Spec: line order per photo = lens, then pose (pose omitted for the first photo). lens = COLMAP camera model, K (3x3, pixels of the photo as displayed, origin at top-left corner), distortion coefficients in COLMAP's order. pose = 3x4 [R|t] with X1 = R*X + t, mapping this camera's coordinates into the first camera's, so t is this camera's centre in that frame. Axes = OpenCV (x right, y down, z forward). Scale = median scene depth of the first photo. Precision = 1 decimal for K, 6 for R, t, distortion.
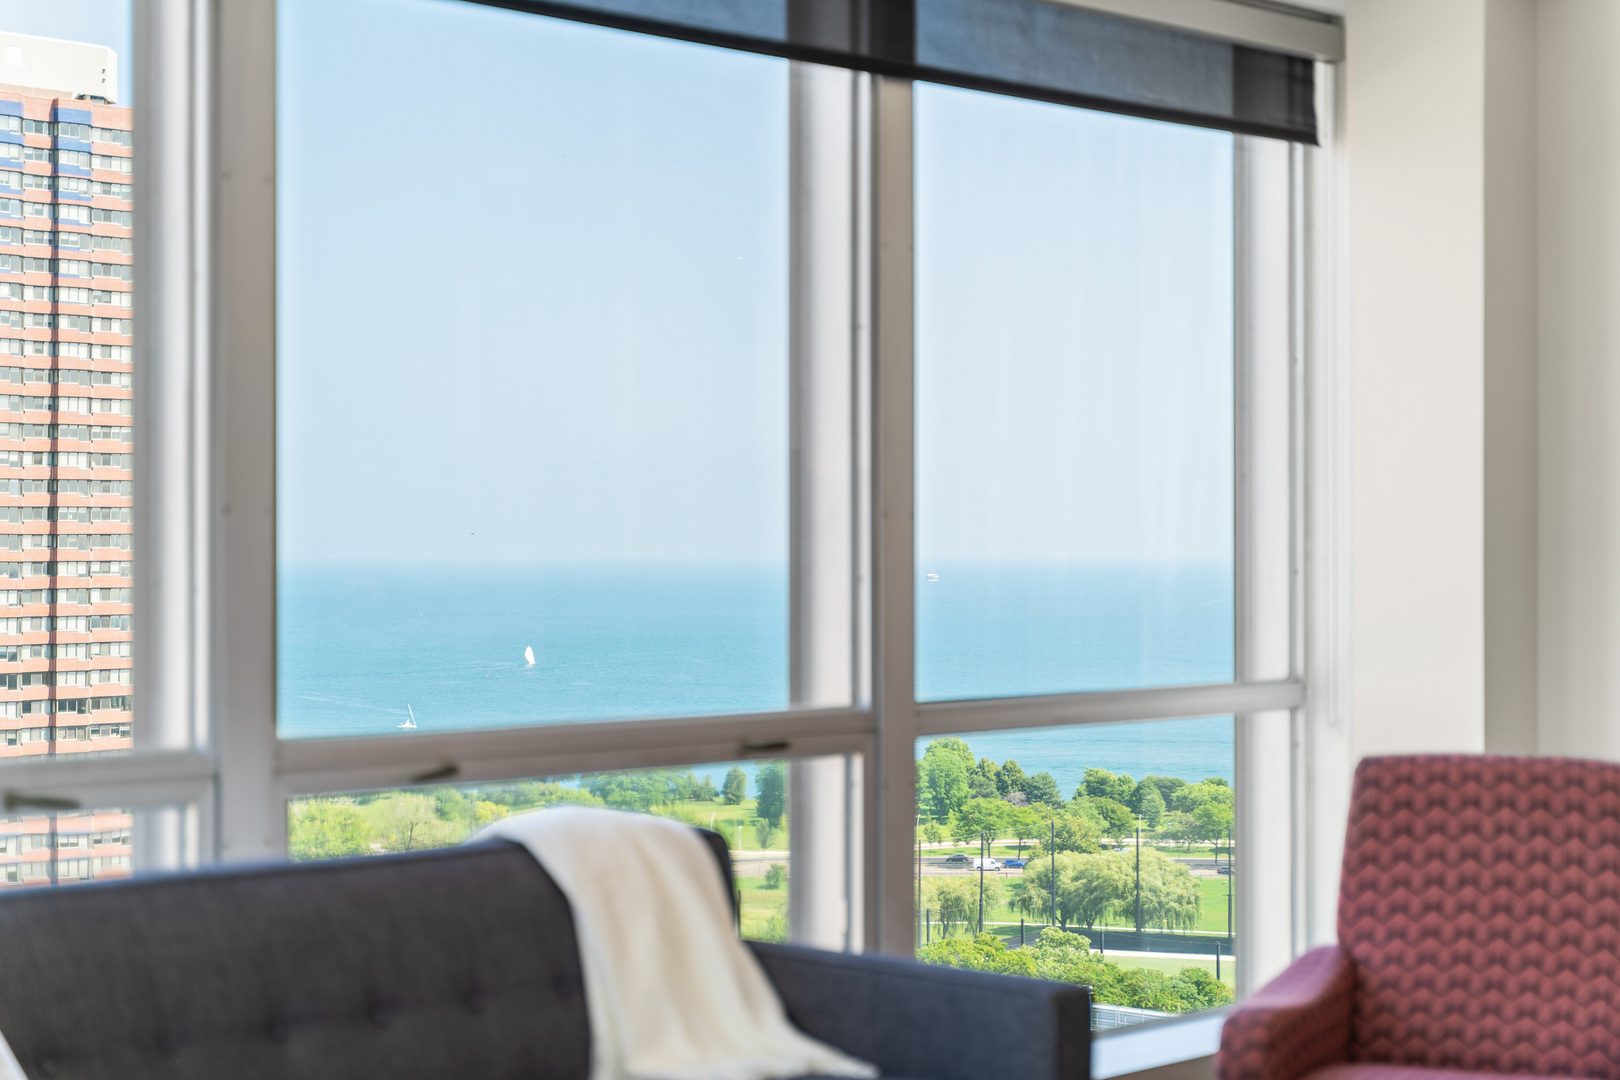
lens RADIAL K [[3015.9, 0, 810.2], [0, 3015.9, 531.7], [0, 0, 1]] dist [-0.005805, 0.000000]
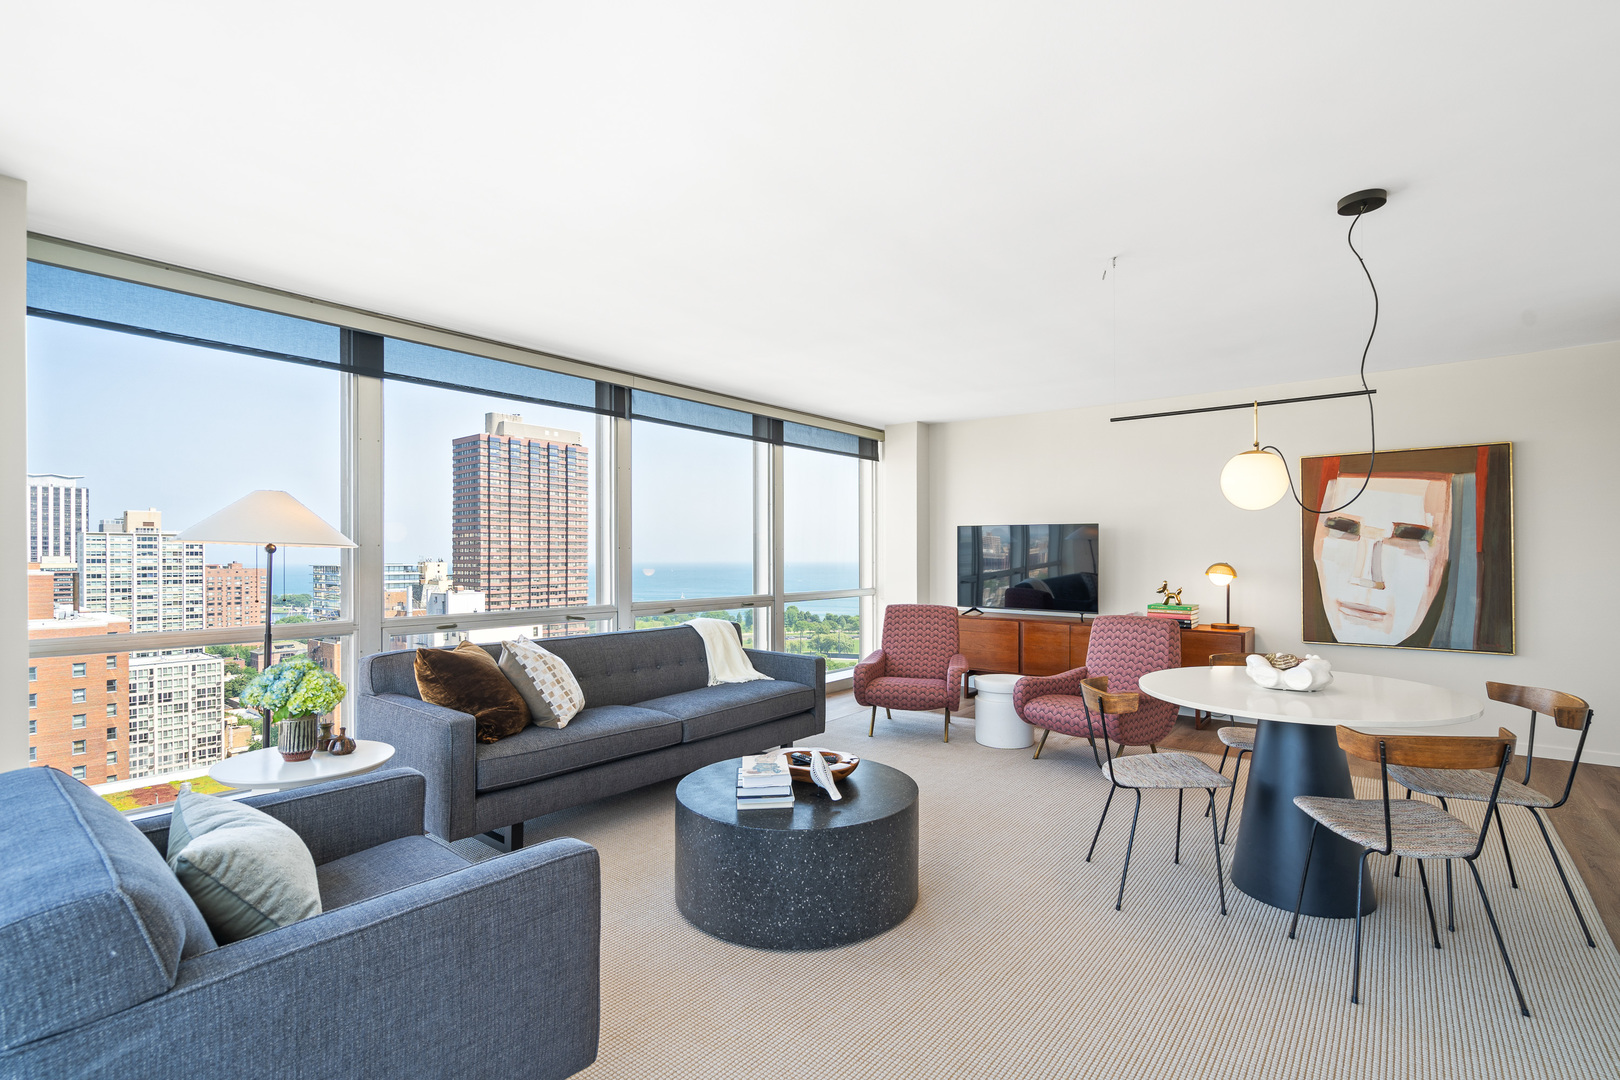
lens RADIAL K [[747.3, 0, 810.5], [0, 747.3, 556.7], [0, 0, 1]] dist [-0.004295, 0.003859]
pose [[0.997560, -0.002166, 0.069786, -0.000615], [0.001970, 0.999994, 0.002875, 0.001742], [-0.069792, -0.002731, 0.997558, -0.051618]]
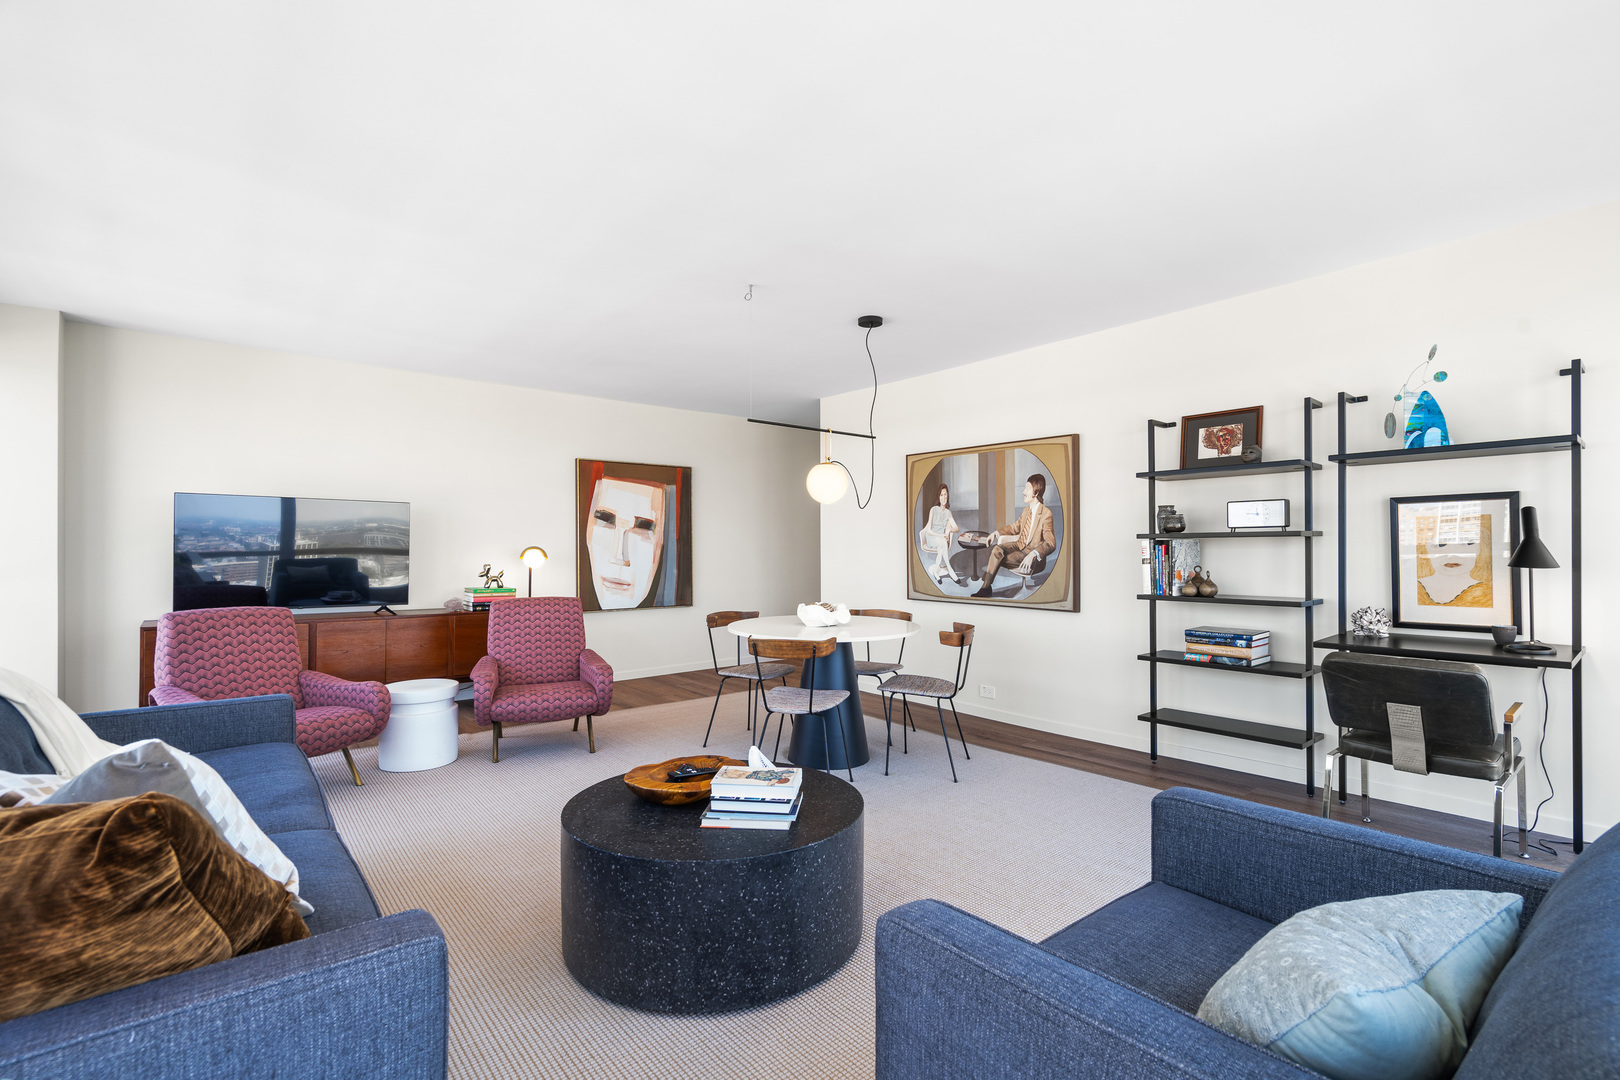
lens RADIAL K [[747.3, 0, 809.0], [0, 747.3, 542.4], [0, 0, 1]] dist [-0.004295, 0.003859]
pose [[0.132802, 0.007944, 0.991111, -0.380012], [-0.000214, 0.999968, -0.007986, 0.015632], [-0.991143, 0.000848, 0.132800, 0.339468]]
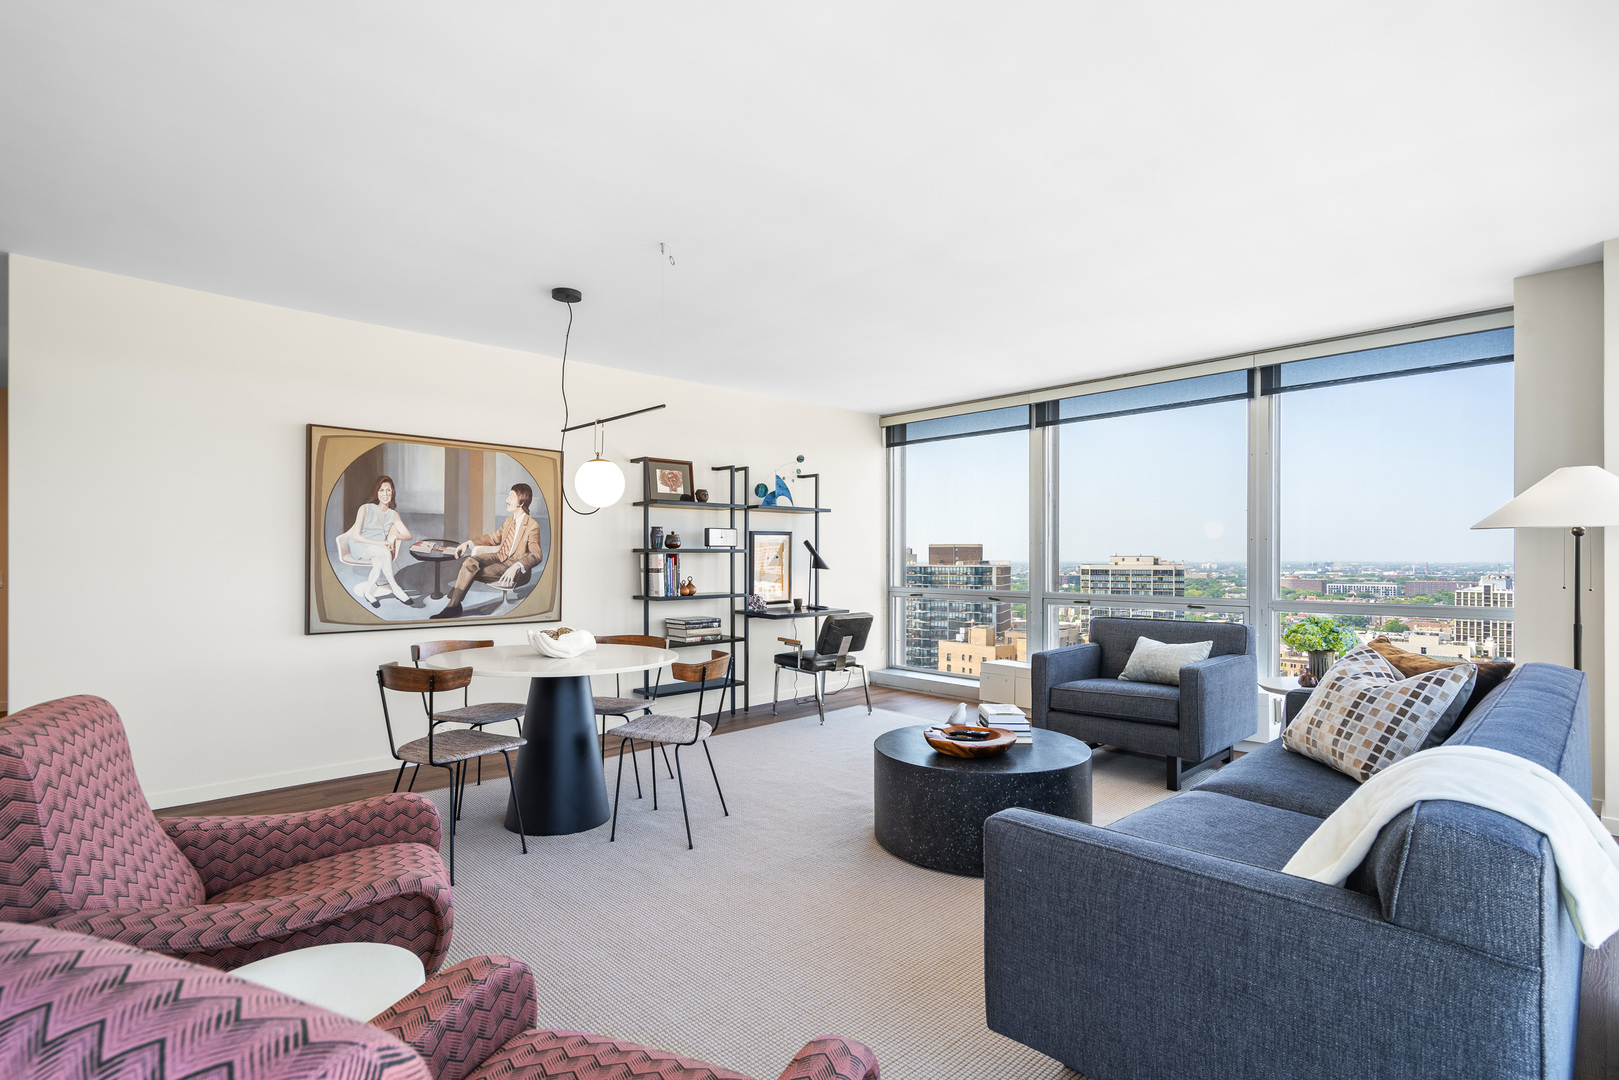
lens RADIAL K [[811.3, 0, 803.7], [0, 811.3, 566.6], [0, 0, 1]] dist [0.017571, -0.002410]
pose [[-0.998594, -0.001130, 0.053003, 0.124592], [-0.000646, 0.999958, 0.009153, 0.014223], [-0.053011, 0.009105, -0.998552, 1.052678]]
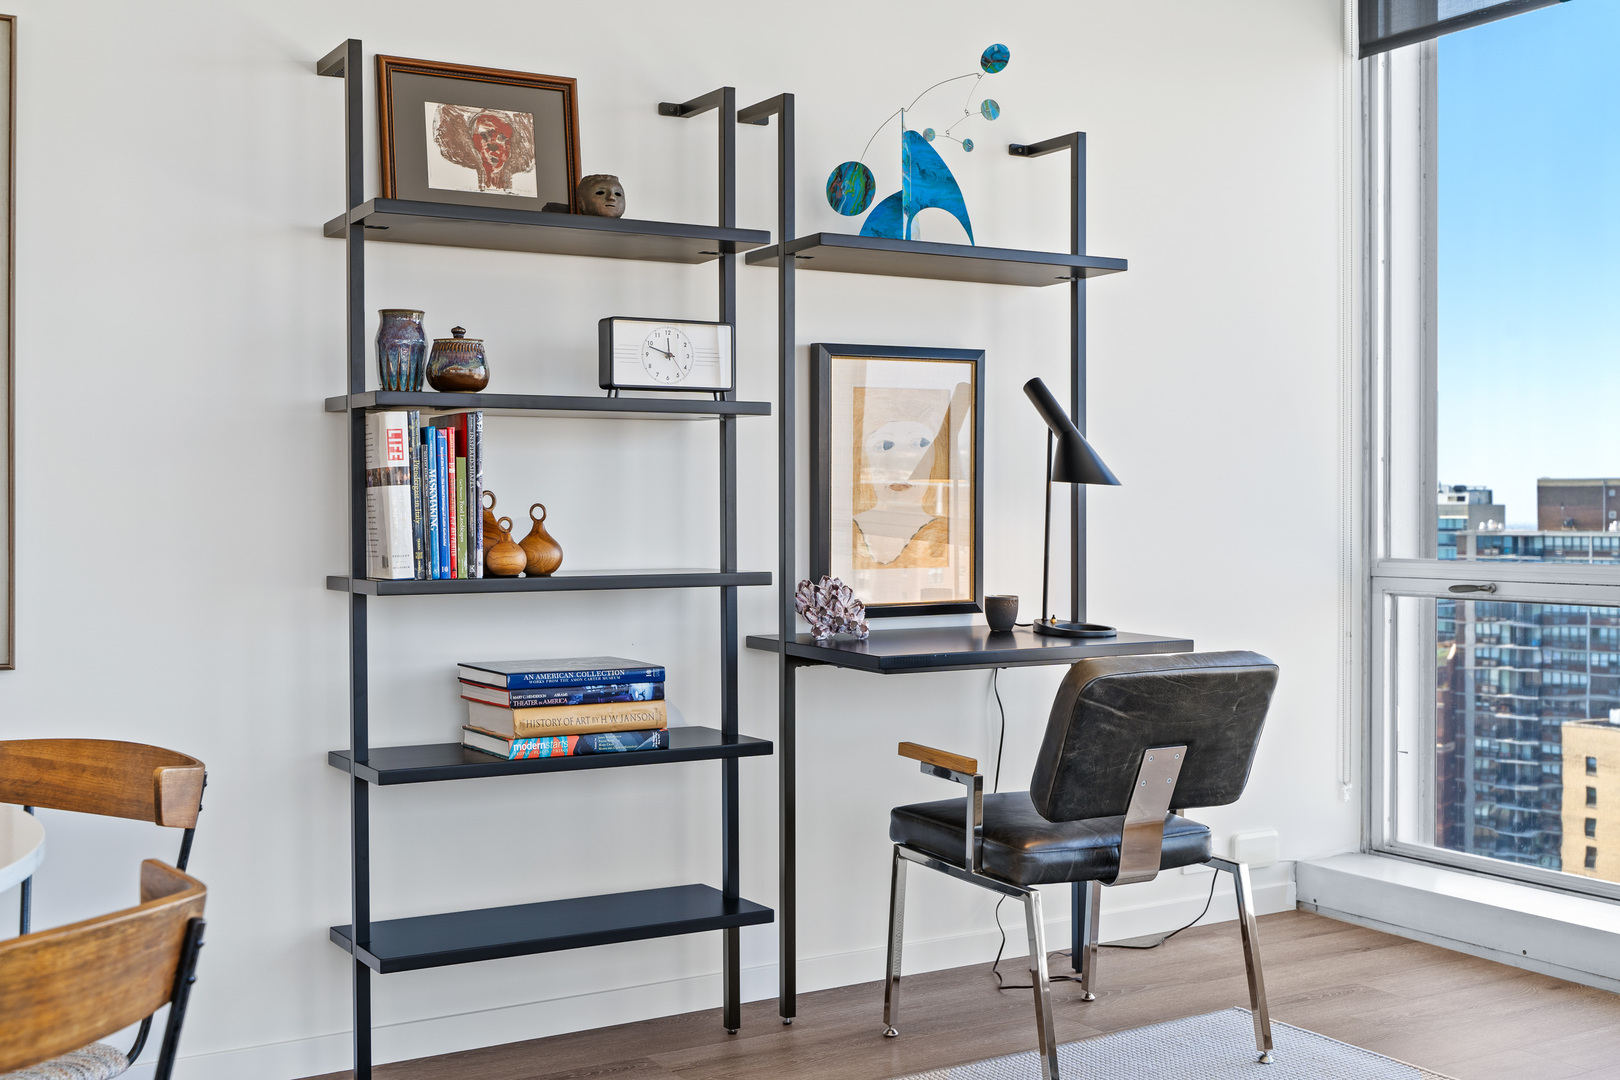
lens RADIAL K [[1840.2, 0, 775.2], [0, 1840.2, 559.8], [0, 0, 1]] dist [-0.003593, 0.000000]
pose [[-0.957295, -0.003189, 0.289096, 0.074476], [0.002675, 0.999799, 0.019884, 0.041480], [-0.289101, 0.019808, -0.957094, 0.613420]]
